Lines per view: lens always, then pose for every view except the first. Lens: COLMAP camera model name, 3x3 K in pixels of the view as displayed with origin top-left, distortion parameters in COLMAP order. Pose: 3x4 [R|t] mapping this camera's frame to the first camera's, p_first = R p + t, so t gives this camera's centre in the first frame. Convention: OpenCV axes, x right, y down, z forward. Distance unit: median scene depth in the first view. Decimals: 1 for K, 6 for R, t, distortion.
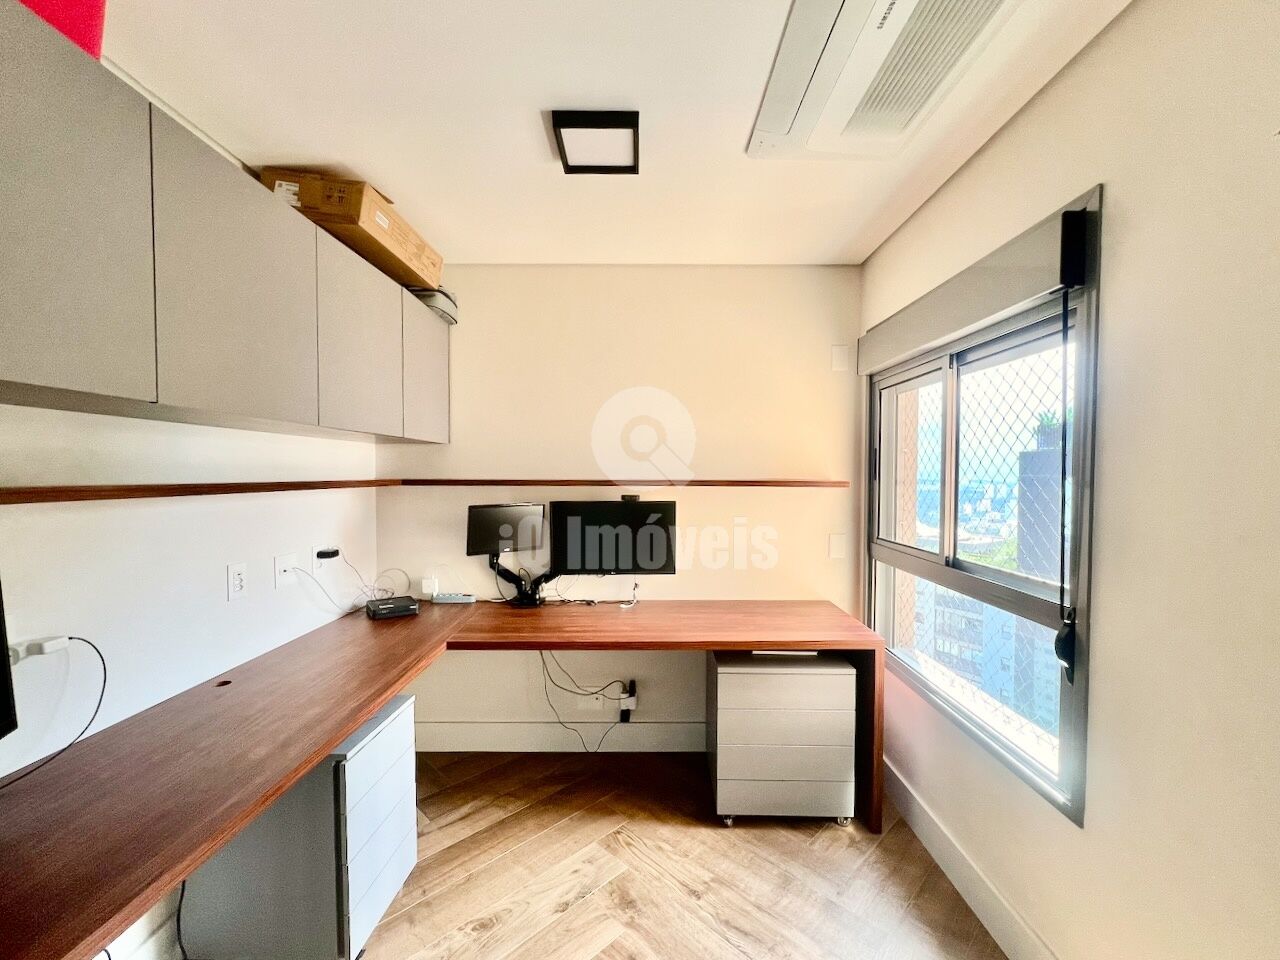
lens RADIAL K [[512.7, 0, 641.5], [0, 512.7, 486.0], [0, 0, 1]] dist [0.000138, 0.000814]
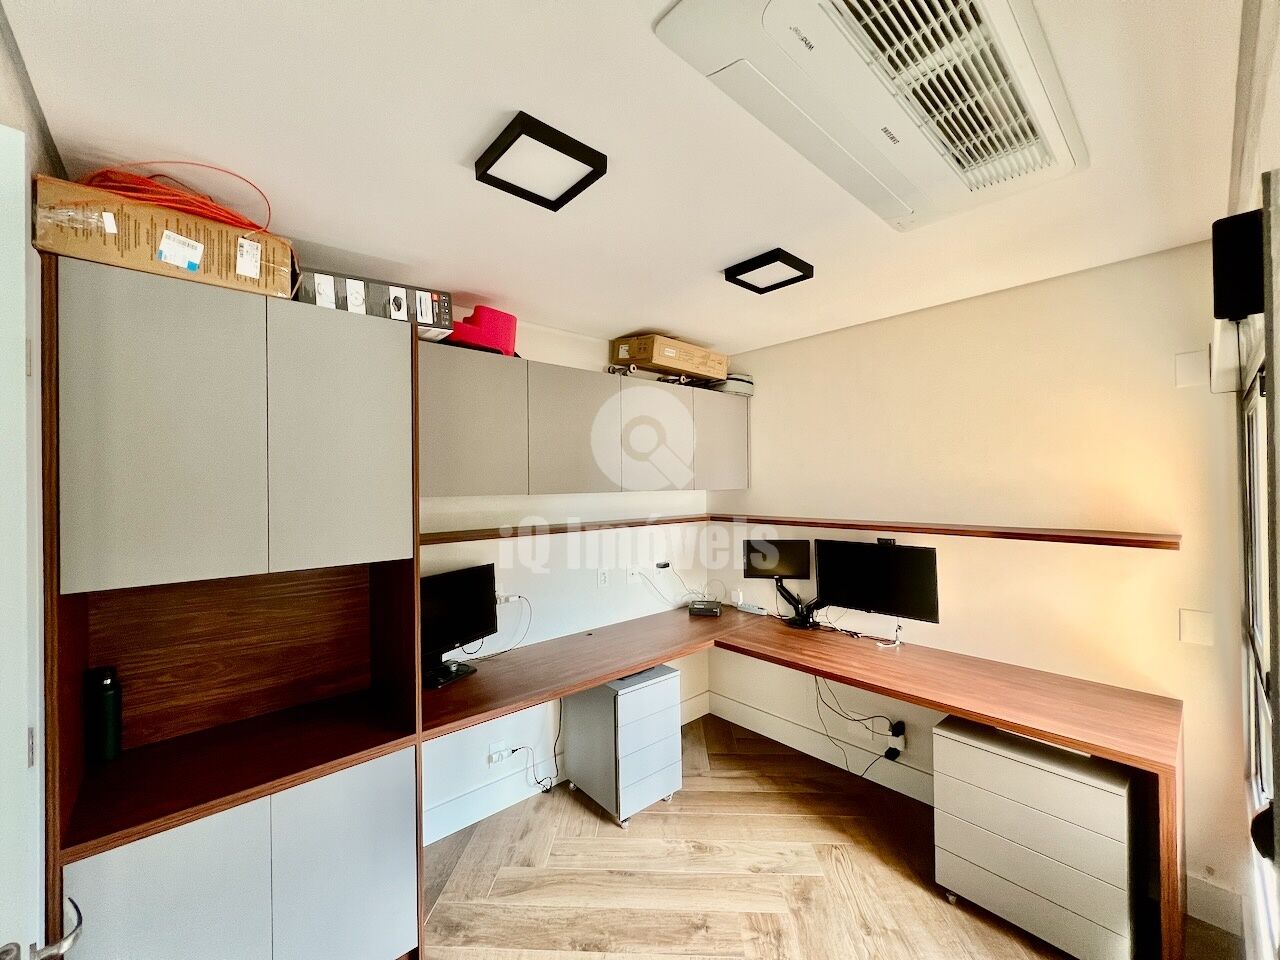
lens RADIAL K [[512.7, 0, 690.5], [0, 512.7, 477.4], [0, 0, 1]] dist [0.000138, 0.000814]
pose [[0.708562, -0.010063, -0.705577, 0.505396], [-0.011352, 0.999606, -0.025656, -0.088180], [0.705557, 0.026188, 0.708169, -0.025925]]
